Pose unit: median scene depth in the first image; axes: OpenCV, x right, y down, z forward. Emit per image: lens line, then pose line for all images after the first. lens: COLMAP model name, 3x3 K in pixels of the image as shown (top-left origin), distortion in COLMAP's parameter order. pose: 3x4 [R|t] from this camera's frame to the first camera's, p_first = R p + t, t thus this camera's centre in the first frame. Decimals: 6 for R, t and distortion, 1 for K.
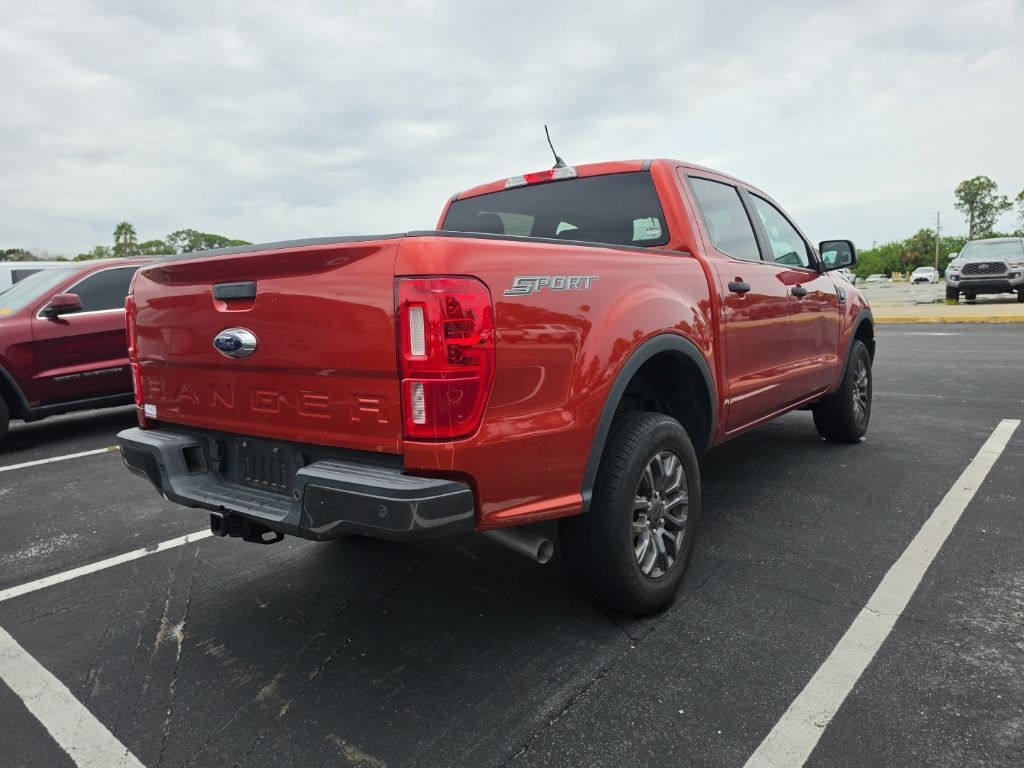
lens RADIAL K [[738.6, 0, 514.2], [0, 738.6, 371.9], [0, 0, 1]] dist [-0.001862, -0.006051]
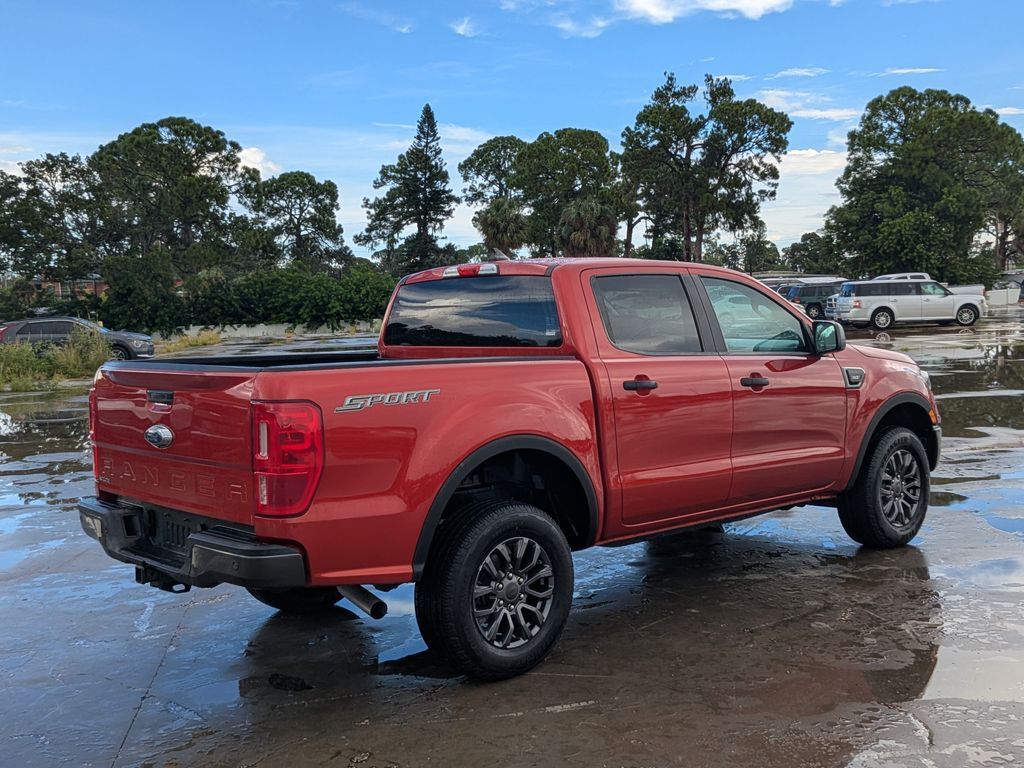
lens RADIAL K [[1134.3, 0, 509.4], [0, 1134.3, 384.8], [0, 0, 1]] dist [0.023468, -0.004515]
pose [[0.983807, 0.022991, -0.177750, 0.614185], [-0.029184, 0.999052, -0.032306, -0.087597], [0.176839, 0.036971, 0.983545, -0.910399]]
